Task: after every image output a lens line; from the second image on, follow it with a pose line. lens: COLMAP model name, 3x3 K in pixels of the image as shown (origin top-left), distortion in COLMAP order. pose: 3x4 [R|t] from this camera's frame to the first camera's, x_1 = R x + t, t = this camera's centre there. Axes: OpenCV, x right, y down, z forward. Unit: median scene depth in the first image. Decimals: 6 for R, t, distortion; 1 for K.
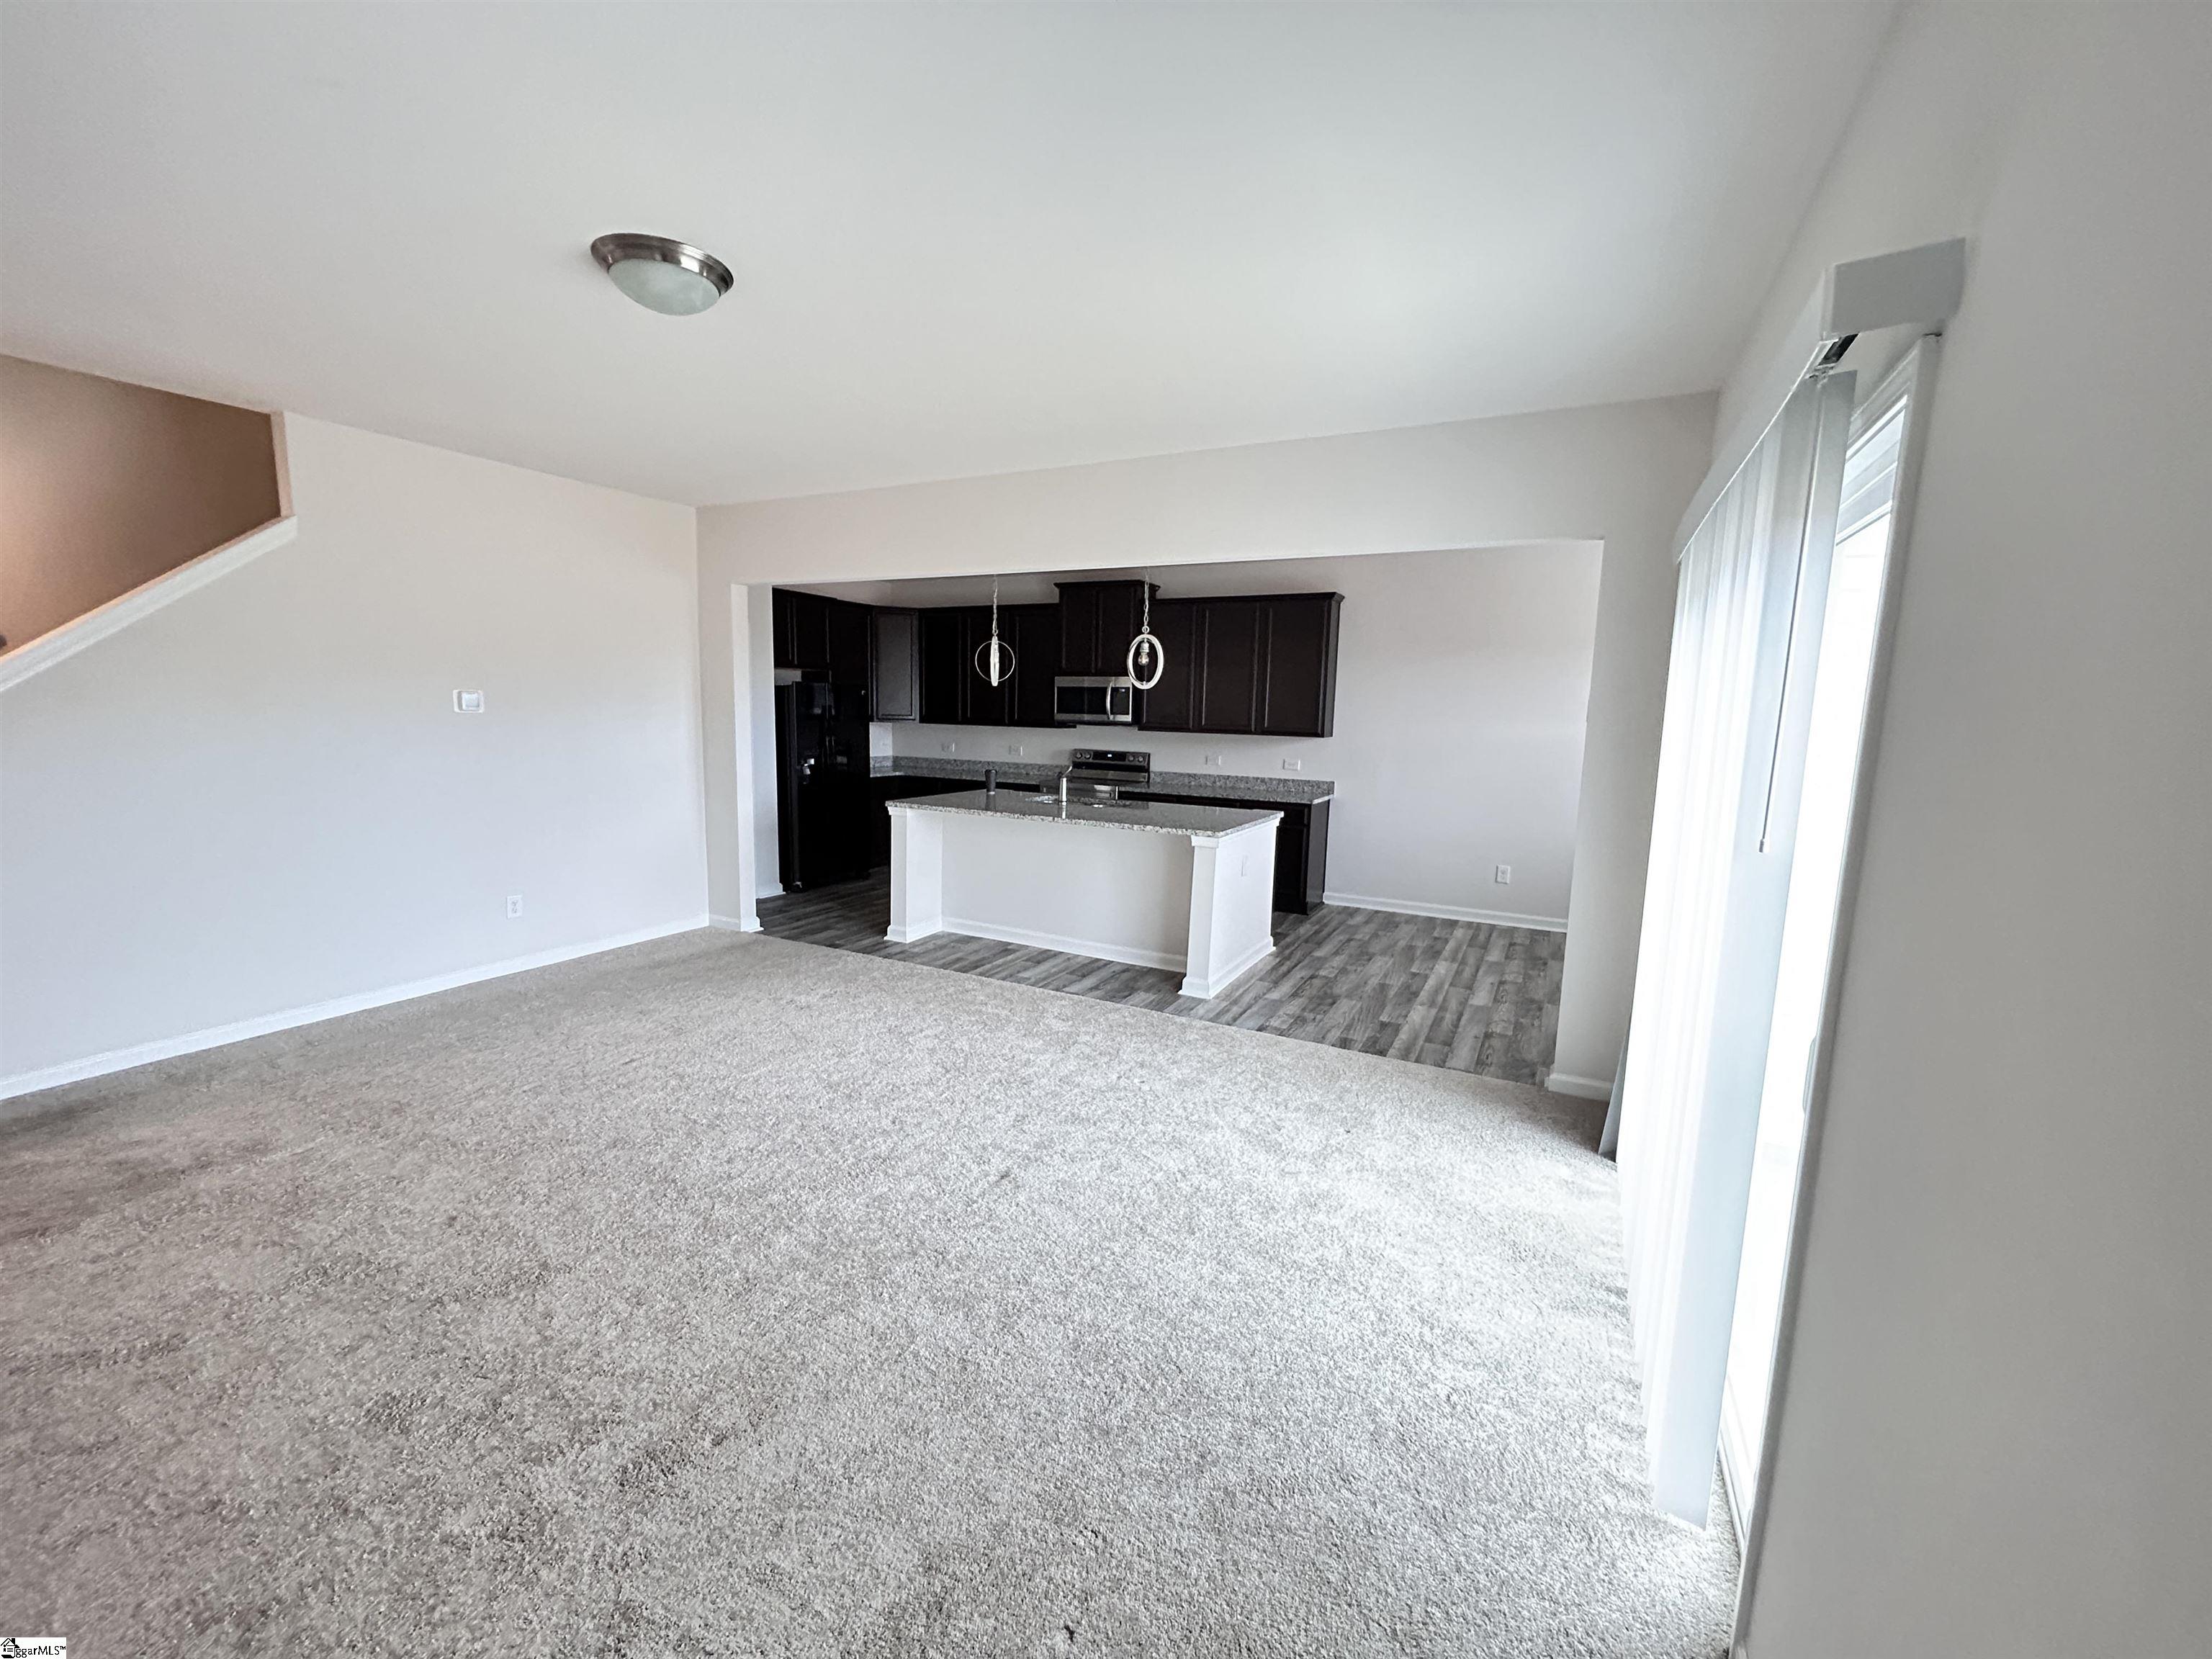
lens RADIAL K [[885.8, 0, 1108.7], [0, 885.8, 814.8], [0, 0, 1]] dist [0.000166, 0.000063]
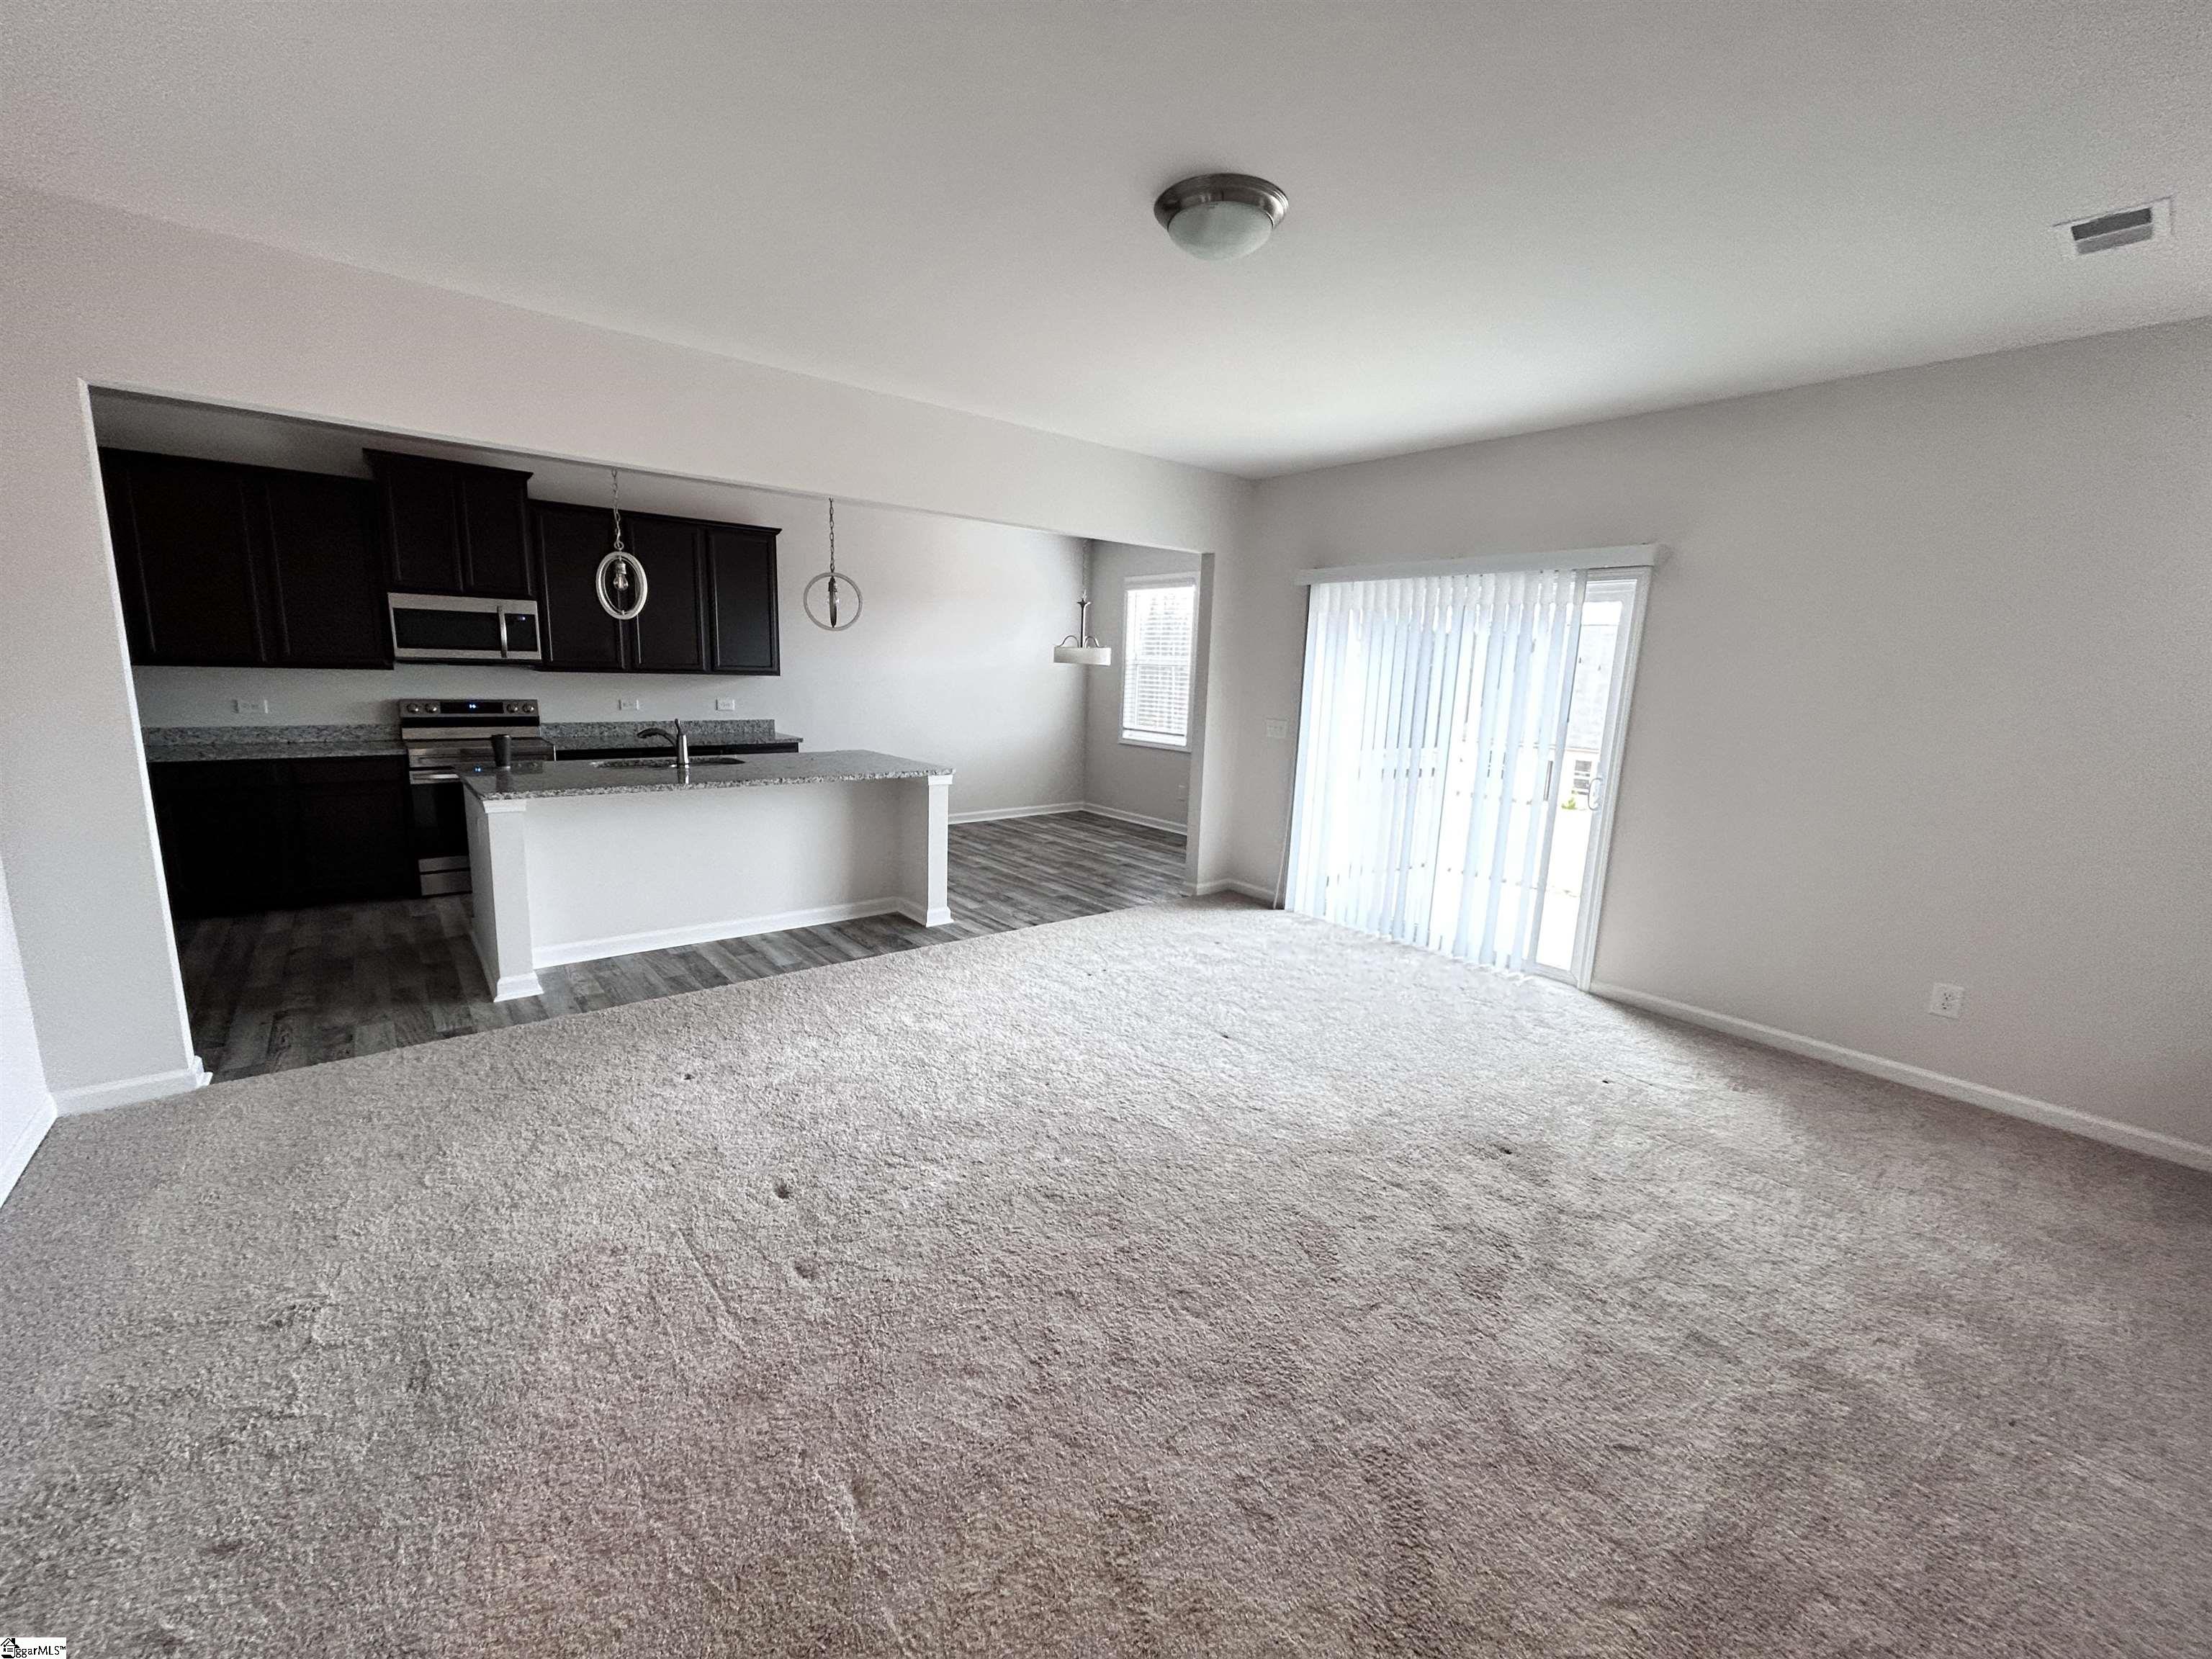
lens RADIAL K [[893.6, 0, 1102.5], [0, 893.6, 831.4], [0, 0, 1]] dist [-0.000663, 0.000372]
pose [[0.402515, -0.183217, 0.896891, -0.655804], [0.089246, 0.982953, 0.160745, -0.052603], [-0.911053, 0.015342, 0.412005, 0.316482]]
